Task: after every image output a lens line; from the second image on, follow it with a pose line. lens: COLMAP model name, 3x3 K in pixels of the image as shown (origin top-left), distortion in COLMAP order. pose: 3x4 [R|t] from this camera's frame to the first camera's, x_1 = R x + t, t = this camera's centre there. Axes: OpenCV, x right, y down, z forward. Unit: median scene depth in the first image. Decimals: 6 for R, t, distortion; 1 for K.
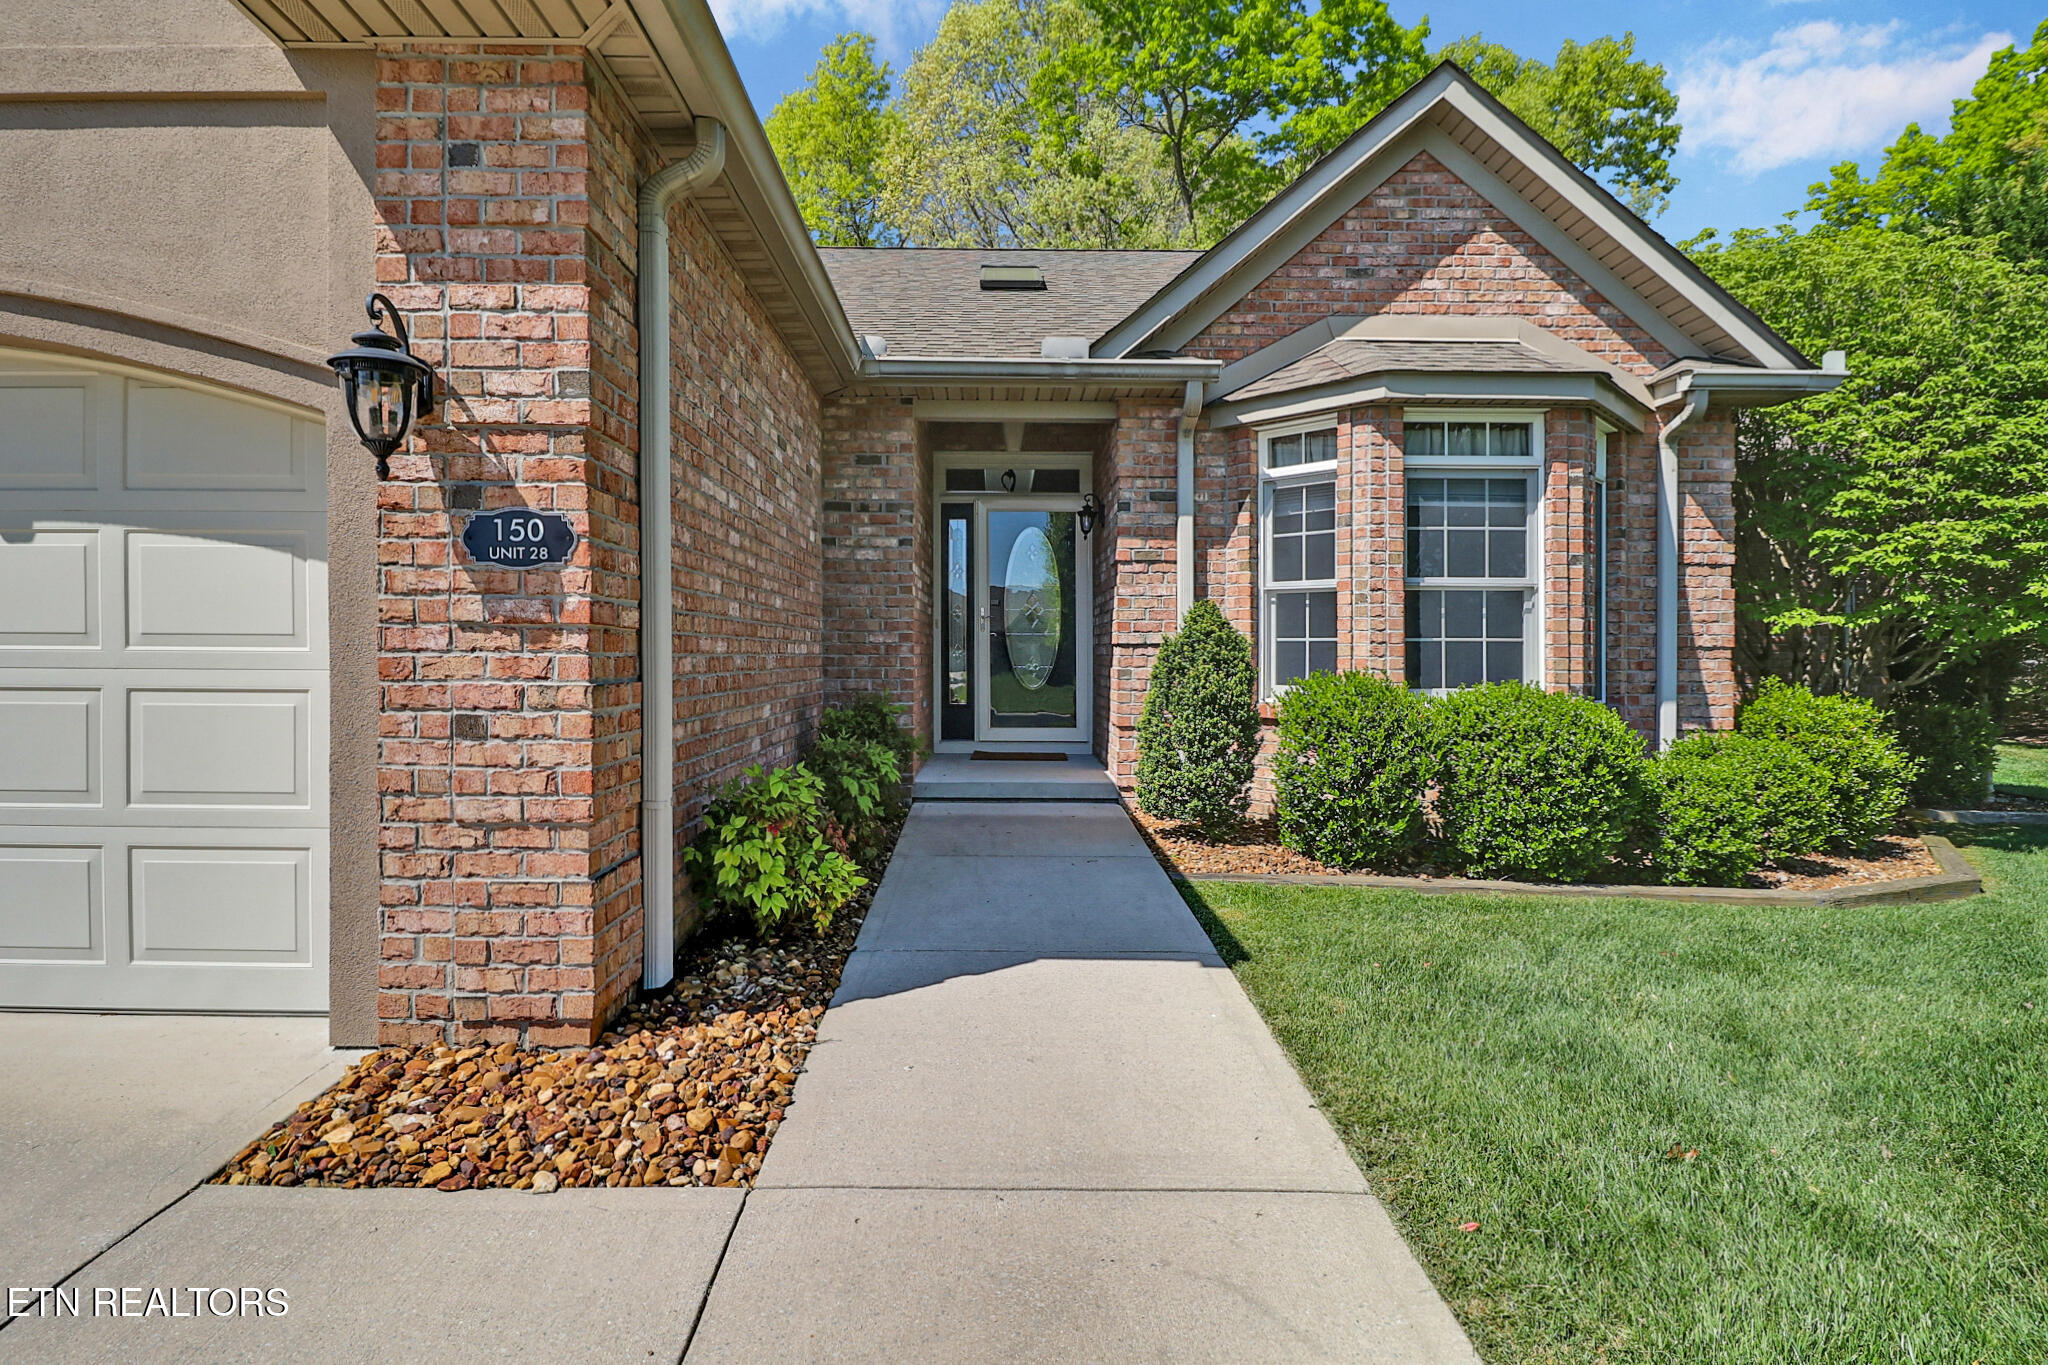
lens RADIAL K [[1012.9, 0, 1017.2], [0, 1012.9, 684.2], [0, 0, 1]] dist [-0.016320, -0.000138]
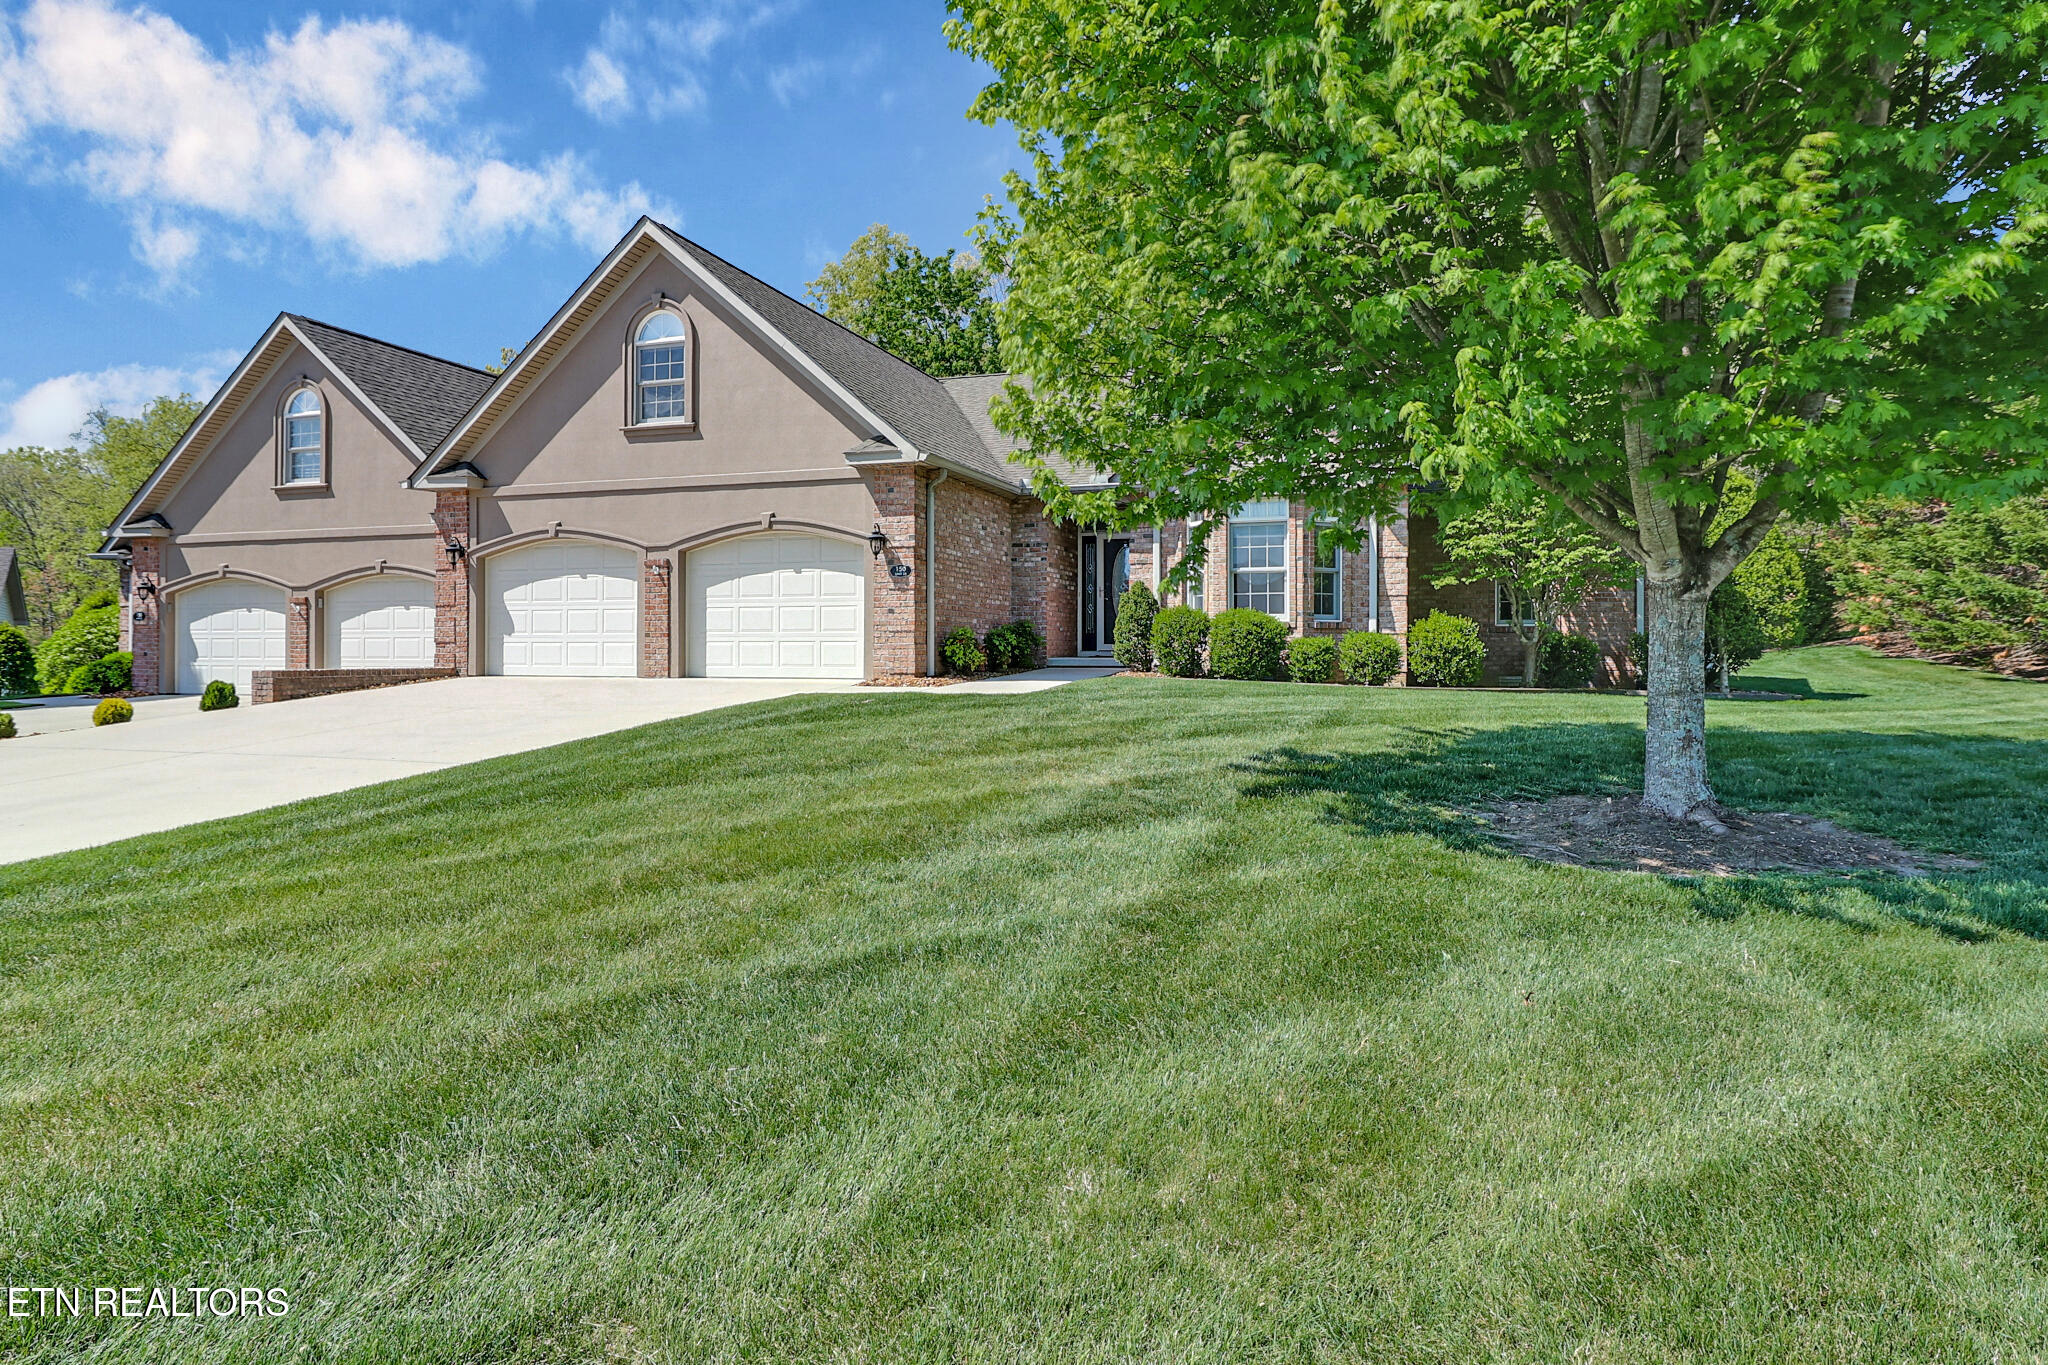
lens RADIAL K [[1240.7, 0, 1011.6], [0, 1240.7, 684.4], [0, 0, 1]] dist [0.004843, 0.000365]
pose [[0.936465, 0.005035, -0.350726, 0.909549], [-0.007112, 0.999964, -0.004635, 0.184087], [0.350690, 0.006835, 0.936467, -1.905662]]
